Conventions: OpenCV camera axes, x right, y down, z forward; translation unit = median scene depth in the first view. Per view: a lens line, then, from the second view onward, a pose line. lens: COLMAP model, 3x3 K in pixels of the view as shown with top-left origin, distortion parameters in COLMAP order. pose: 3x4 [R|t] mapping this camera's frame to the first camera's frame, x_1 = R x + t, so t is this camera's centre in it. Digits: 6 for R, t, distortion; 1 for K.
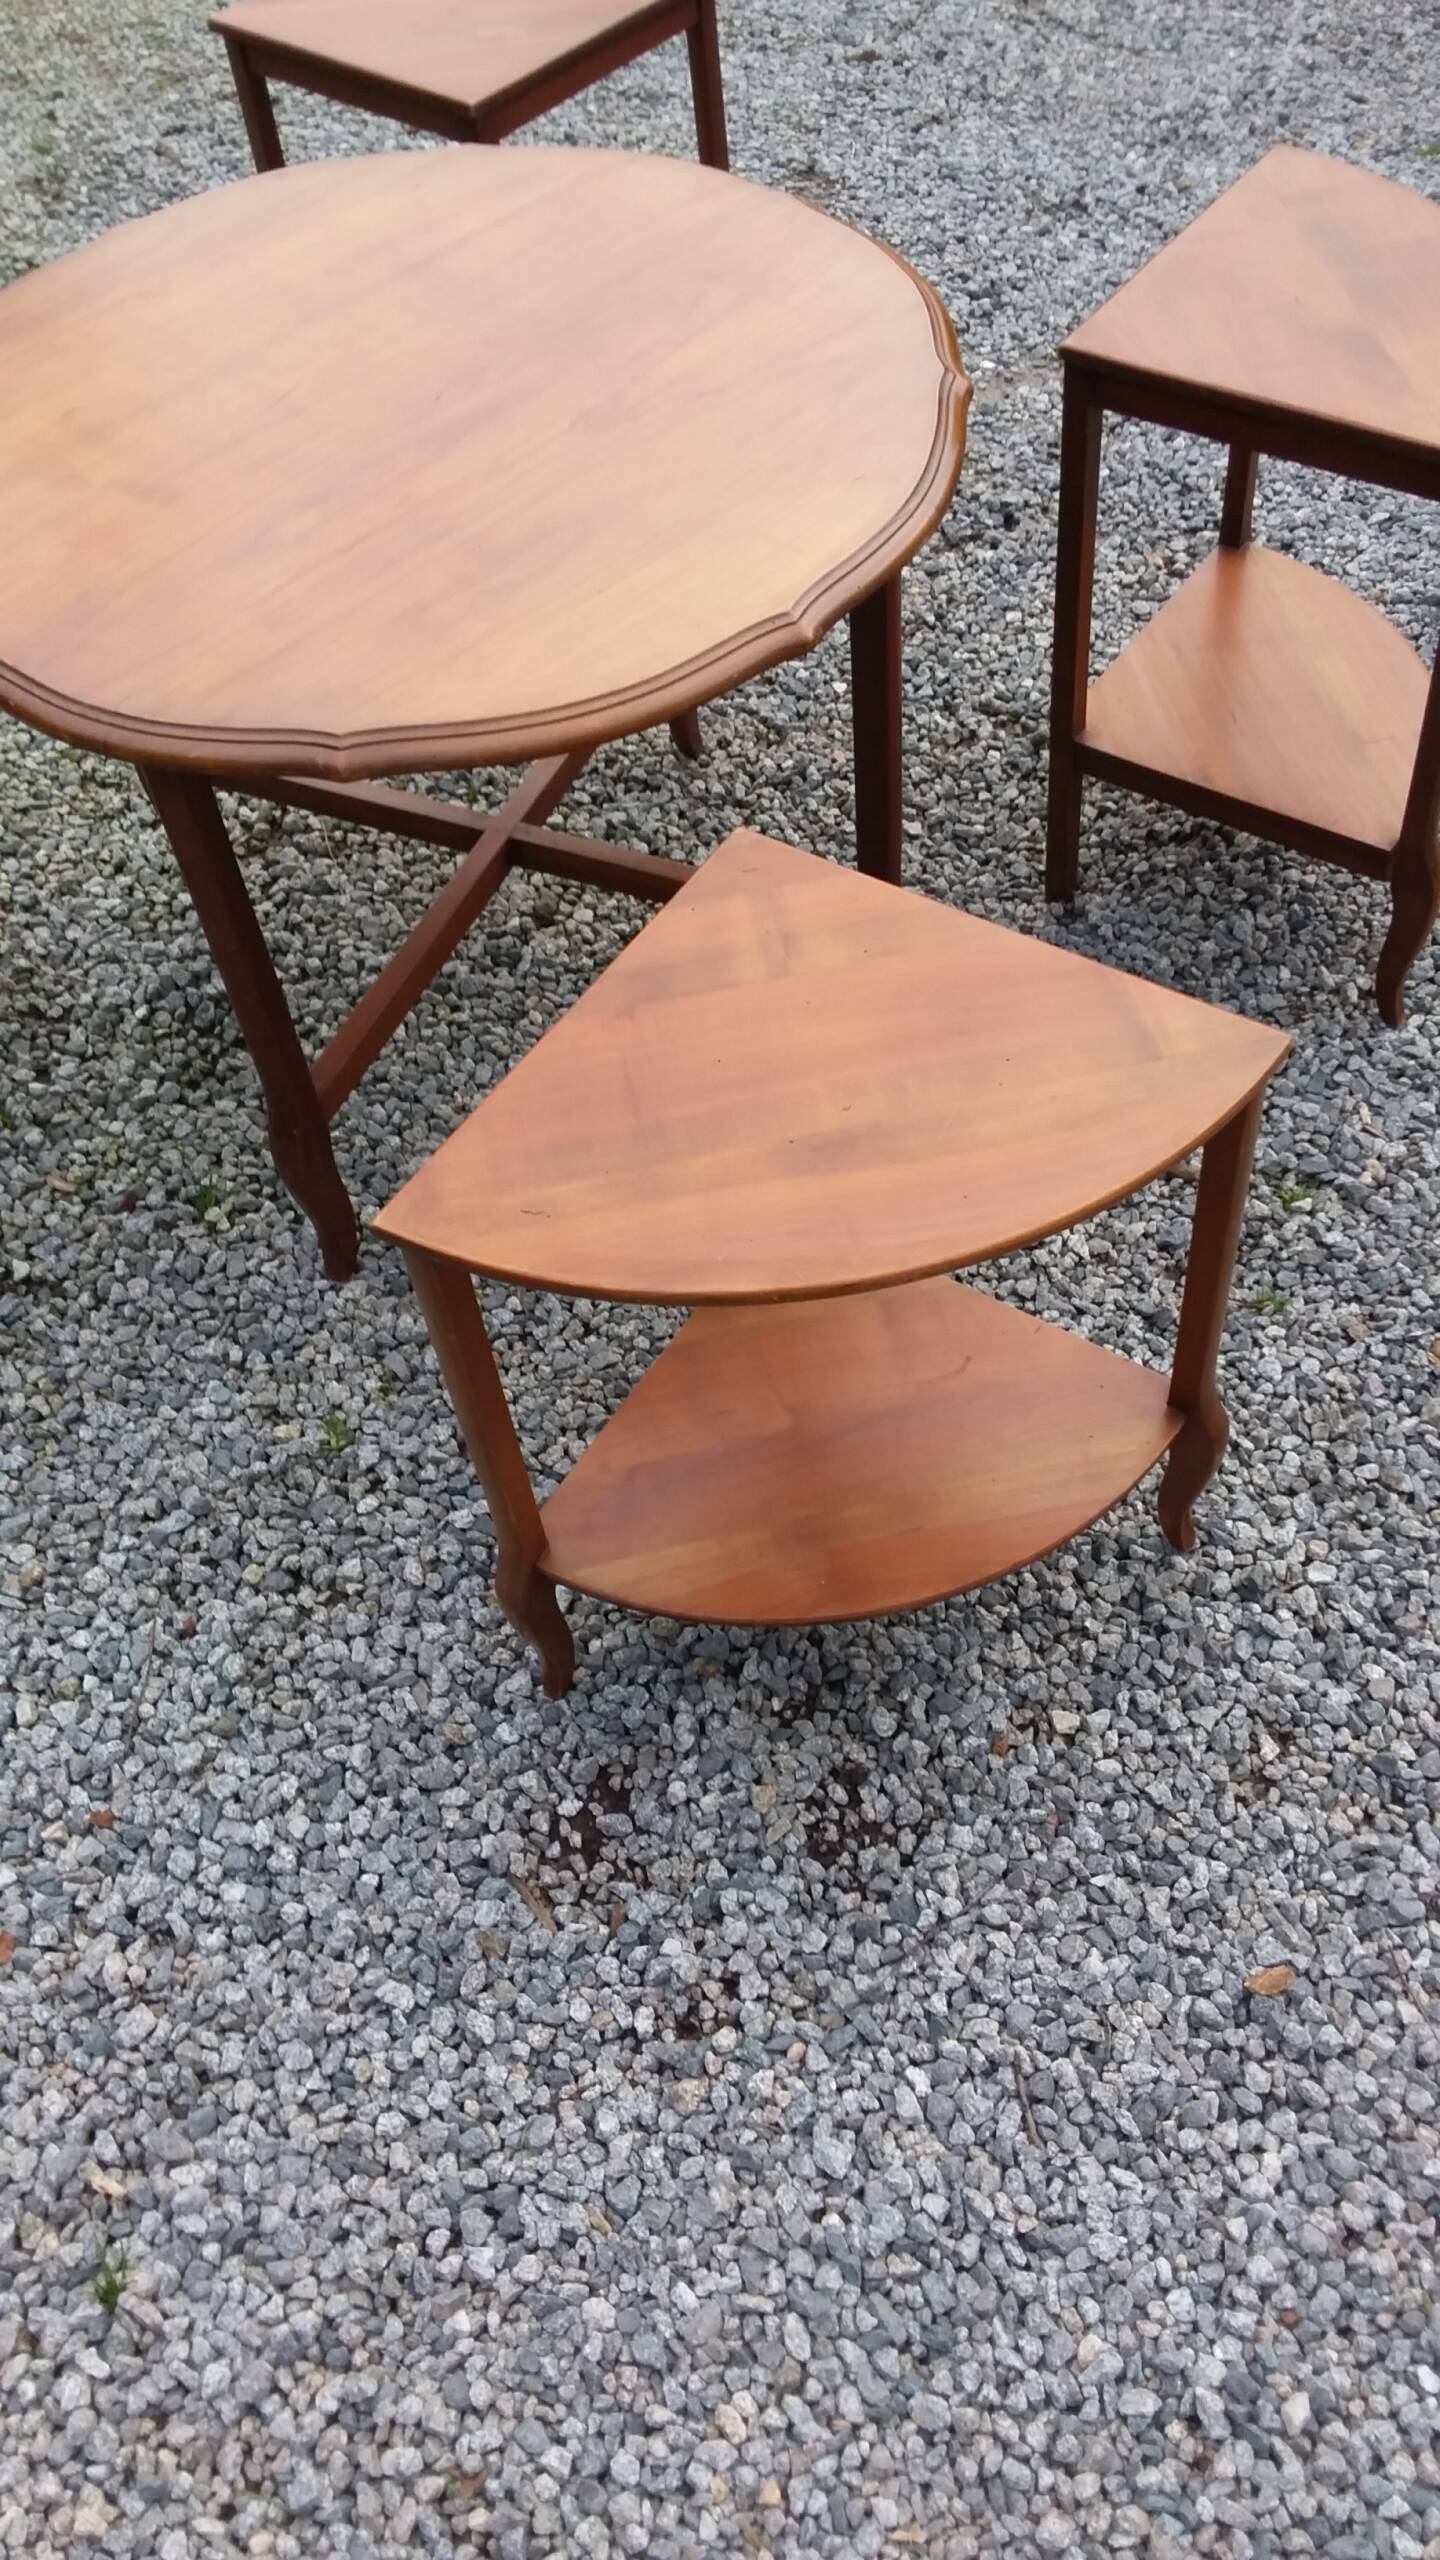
lens RADIAL K [[2060.6, 0, 718.7], [0, 2060.6, 1233.7], [0, 0, 1]] dist [0.129911, -0.228038]
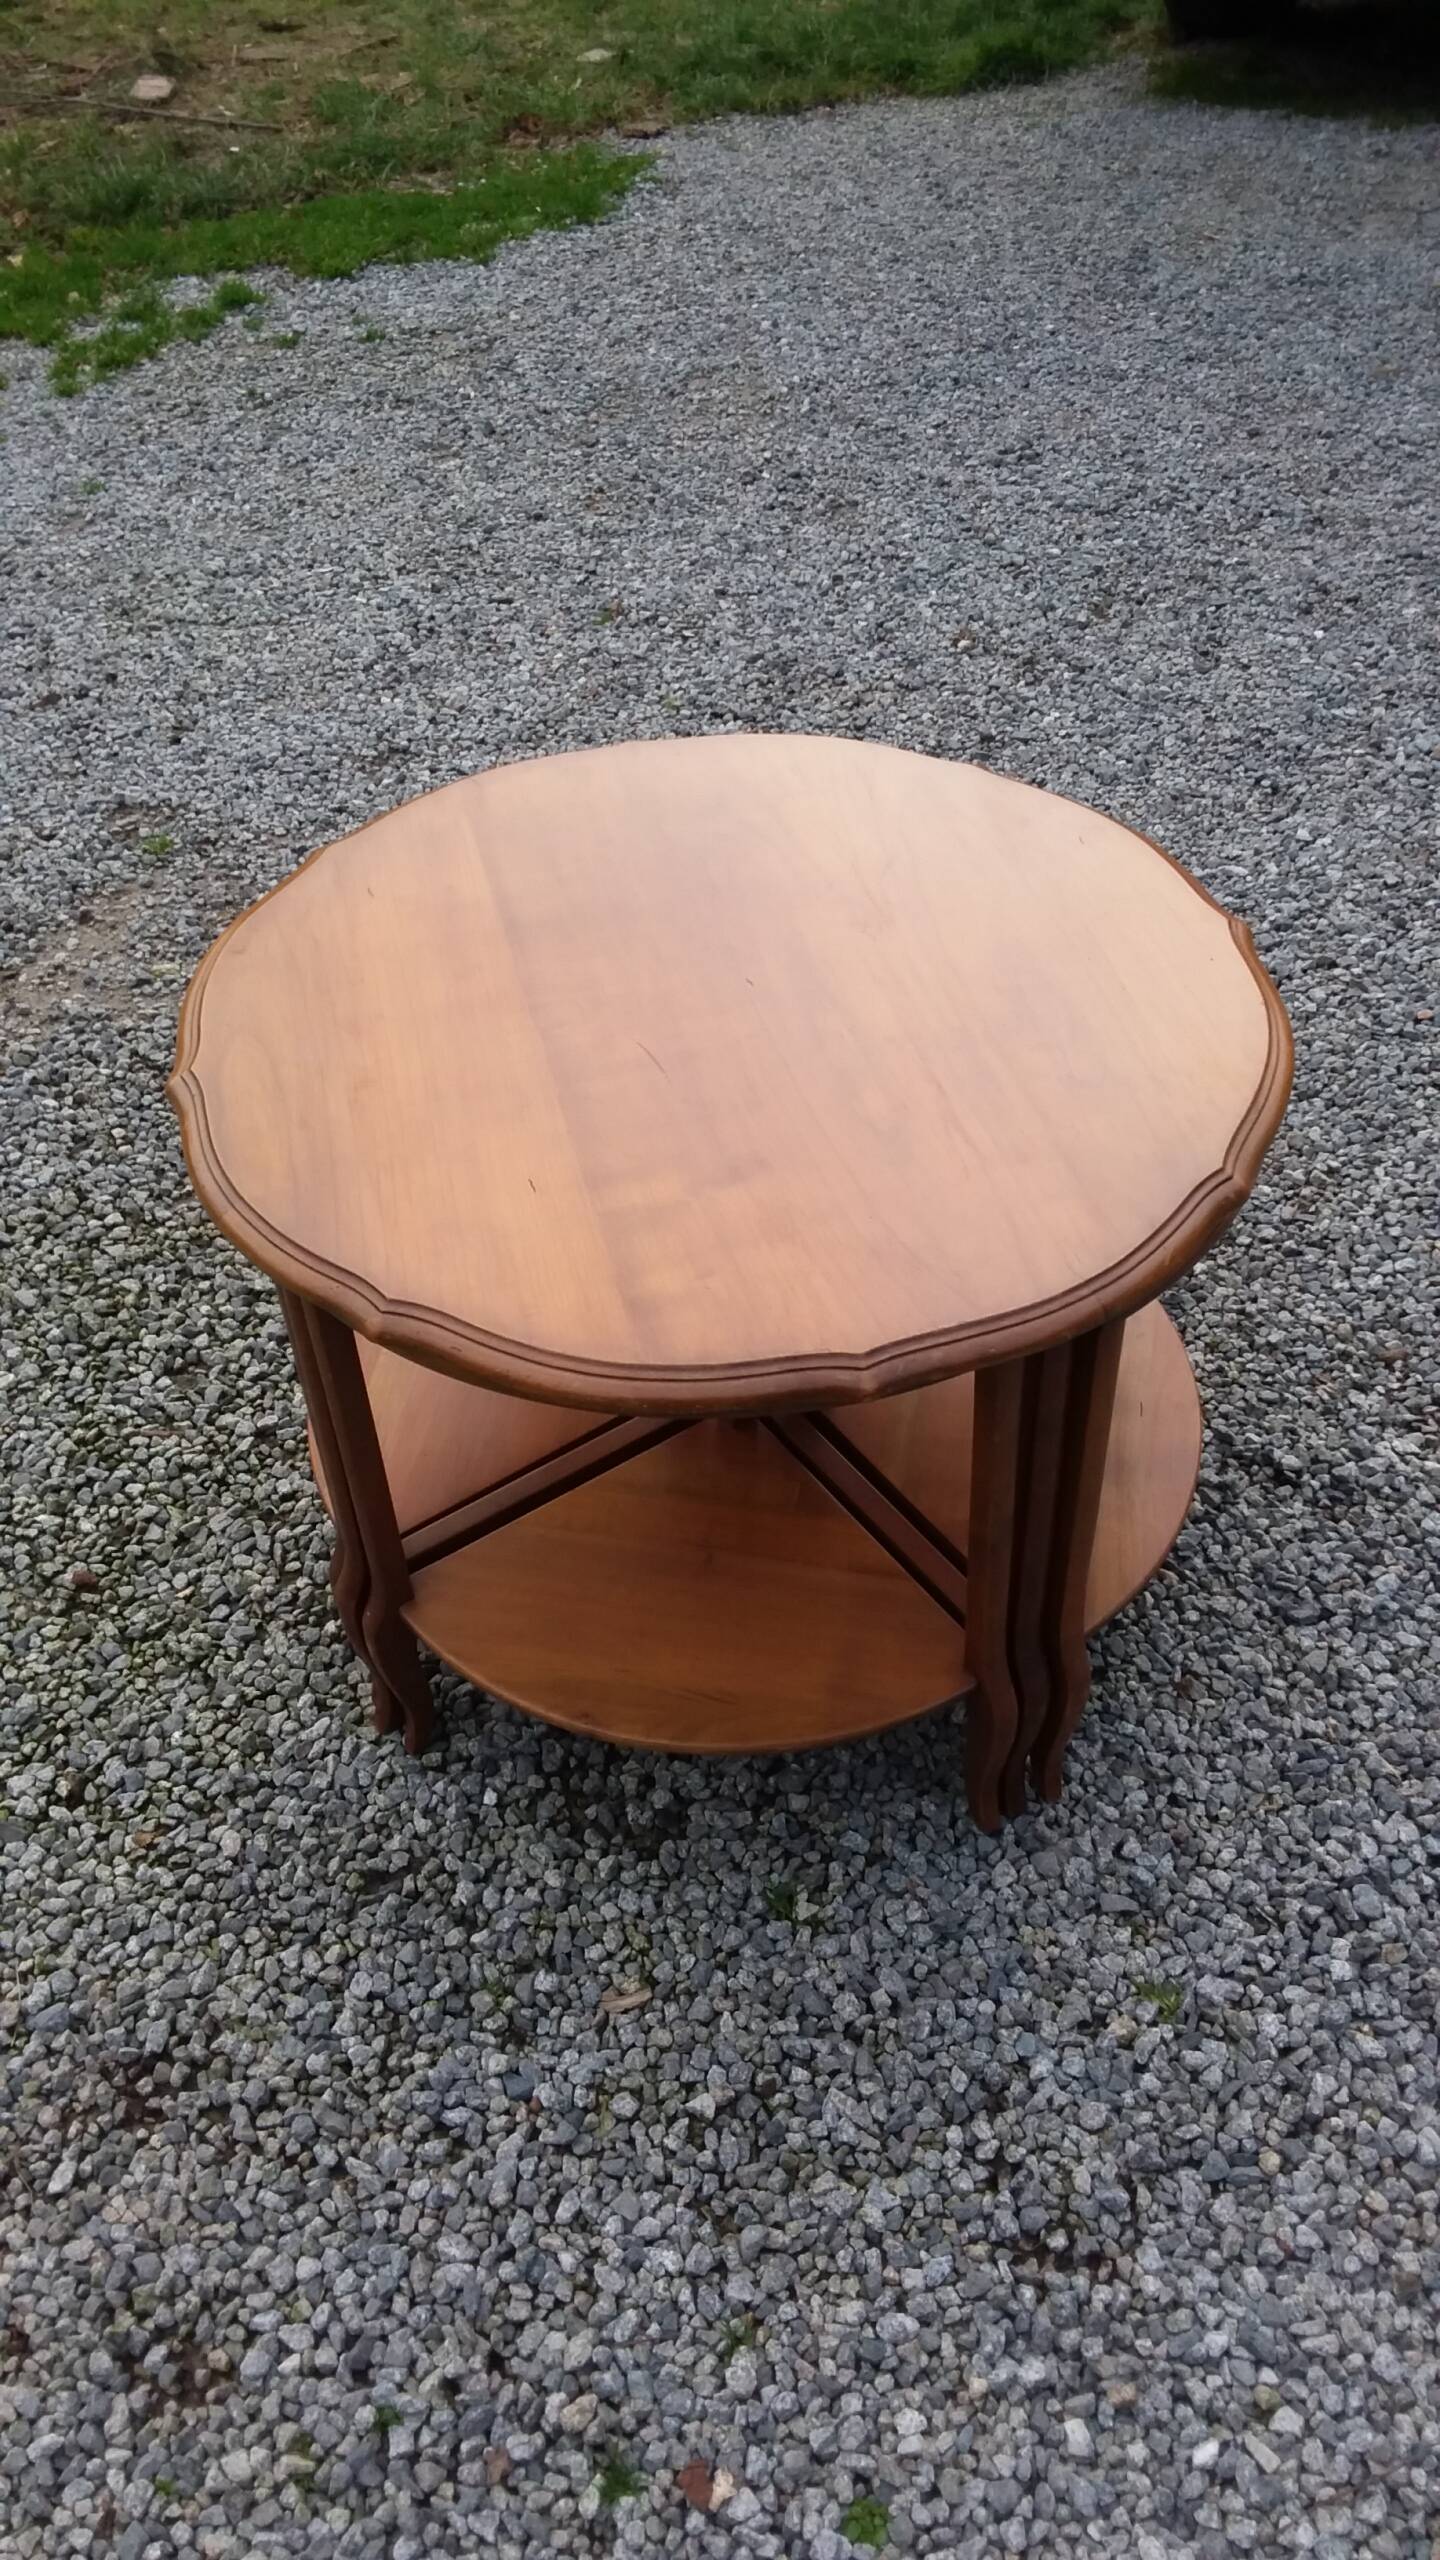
lens RADIAL K [[2079.6, 0, 729.5], [0, 2079.6, 1220.9], [0, 0, 1]] dist [0.121409, -0.218295]
pose [[0.713786, -0.428788, 0.553760, -0.619074], [0.538535, 0.841528, -0.042547, -0.229458], [-0.447761, 0.328588, 0.831589, 0.169642]]
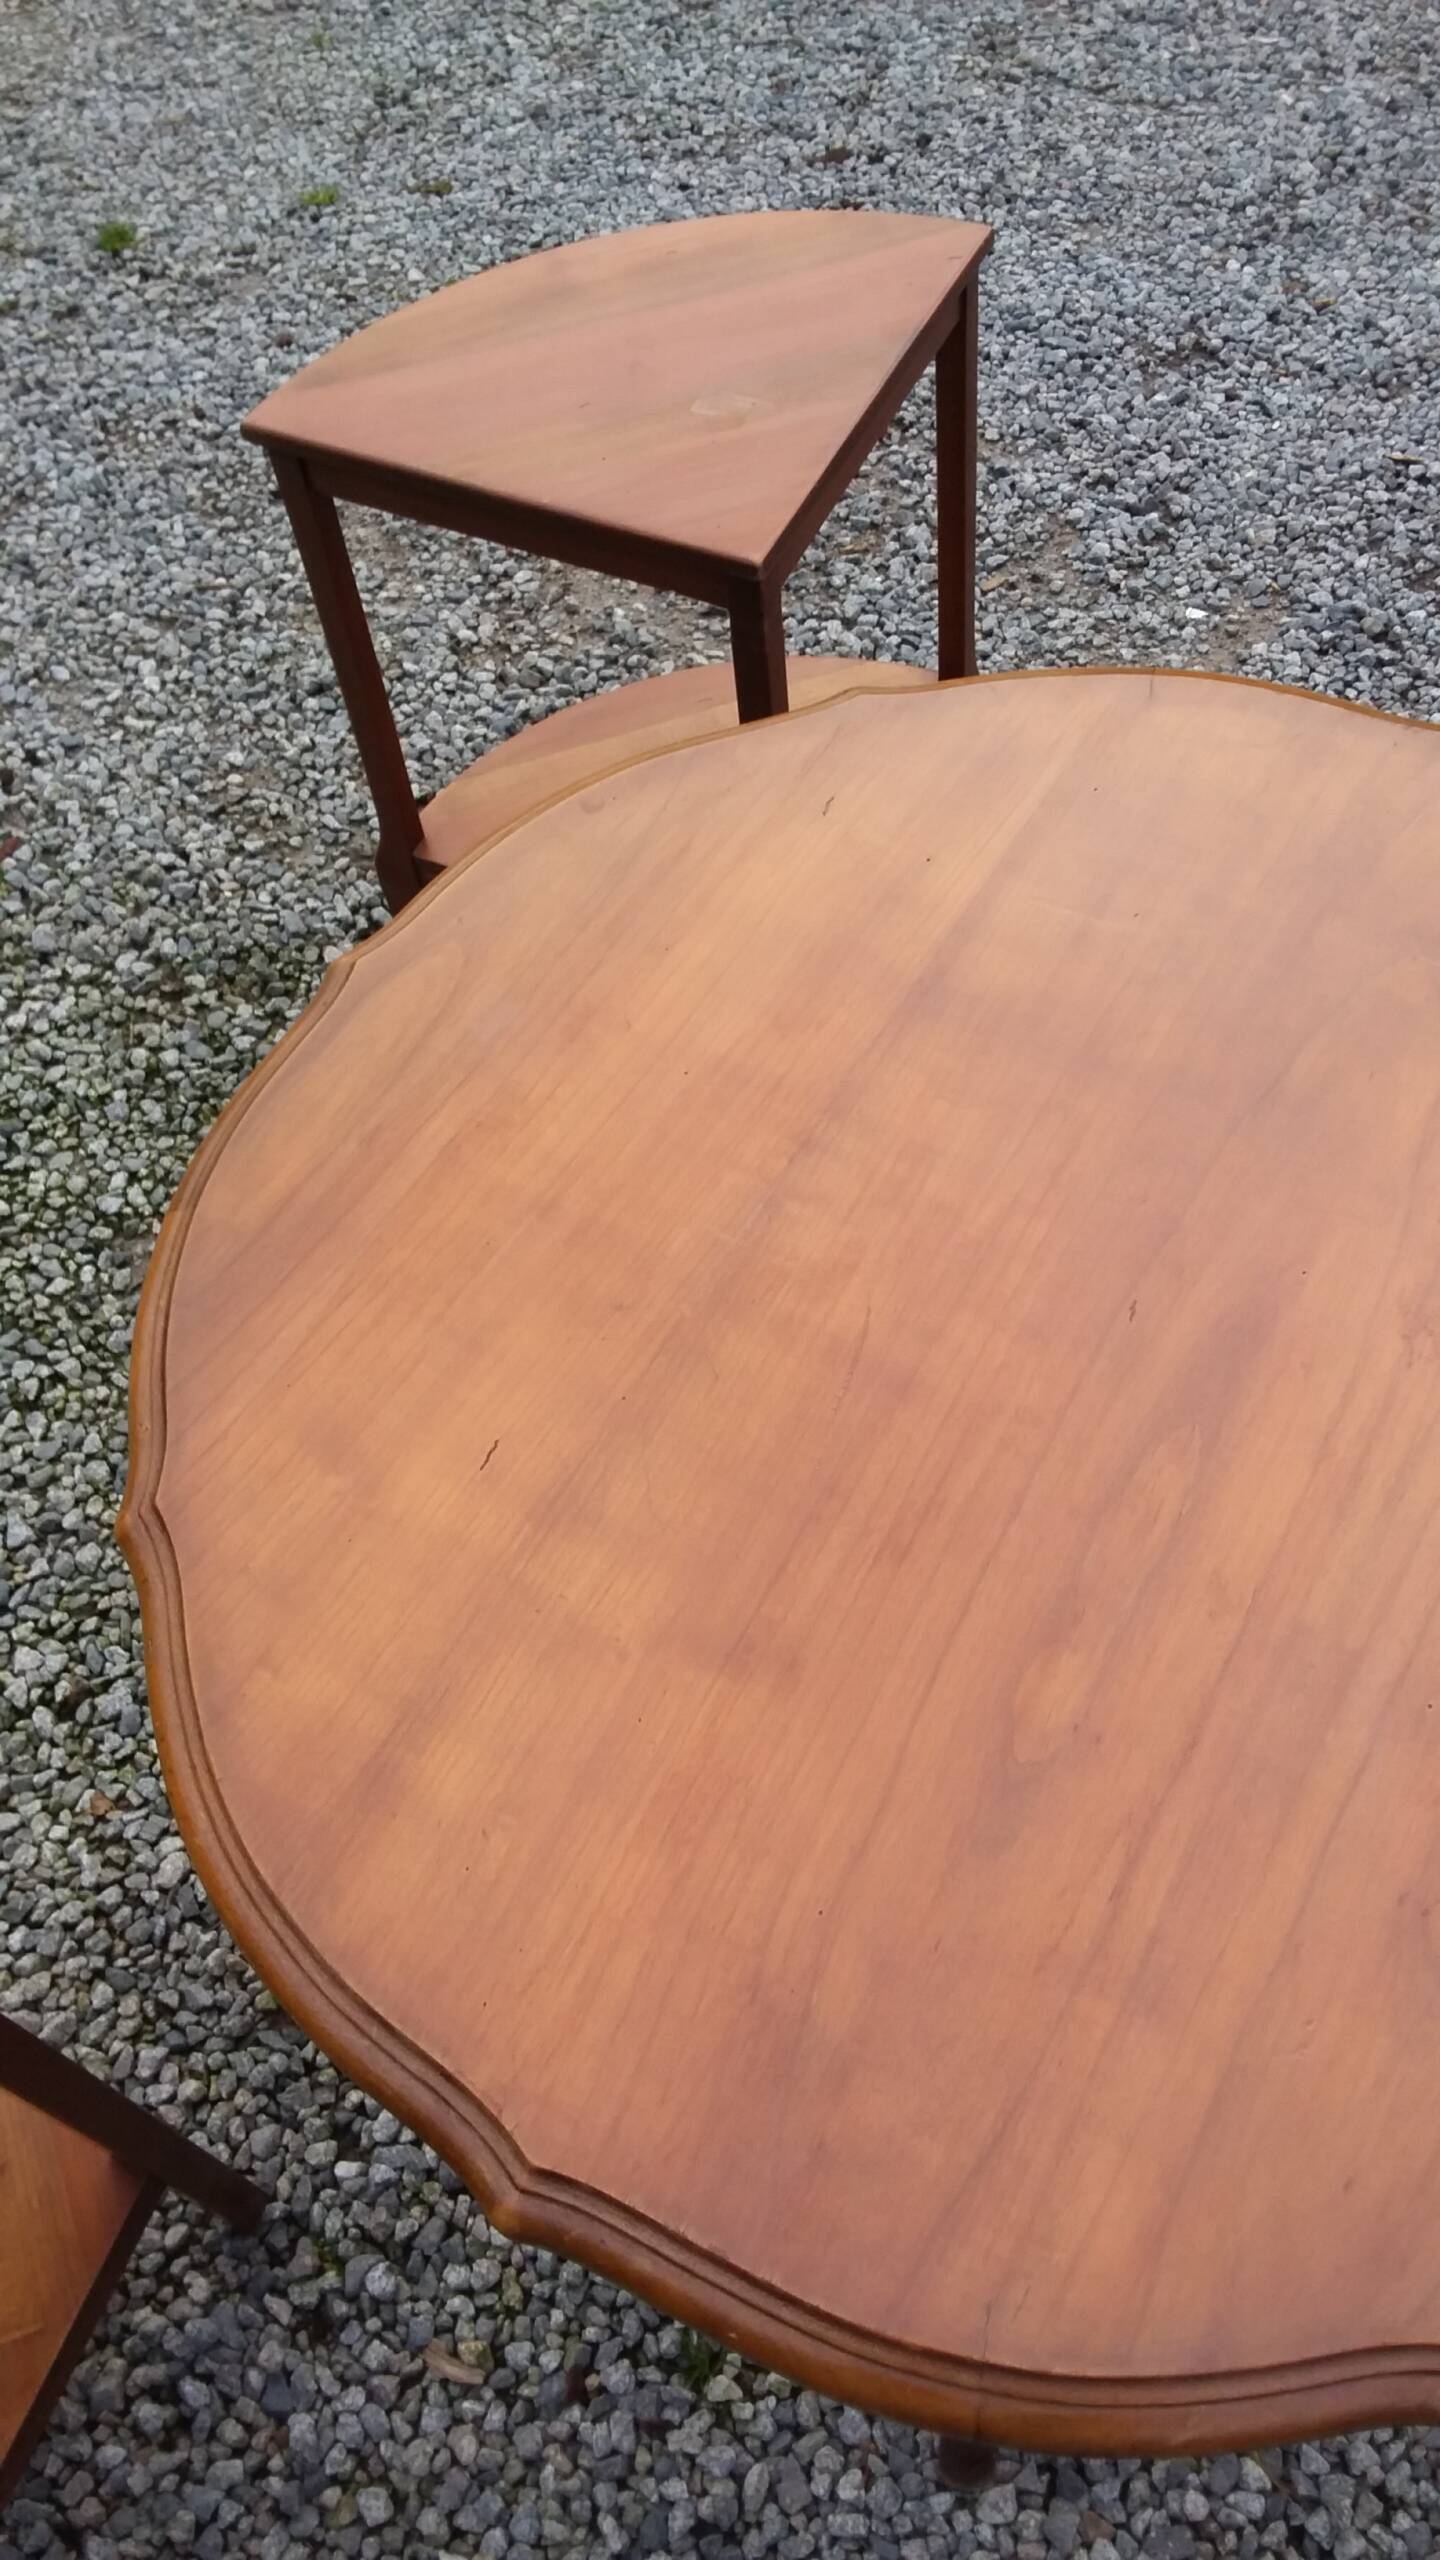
lens RADIAL K [[2060.6, 0, 736.3], [0, 2060.6, 1235.3], [0, 0, 1]] dist [0.129911, -0.228038]
pose [[0.972485, -0.193492, 0.129747, -0.247074], [0.186209, 0.980277, 0.066211, -0.385514], [-0.139999, -0.040229, 0.989334, 0.369238]]
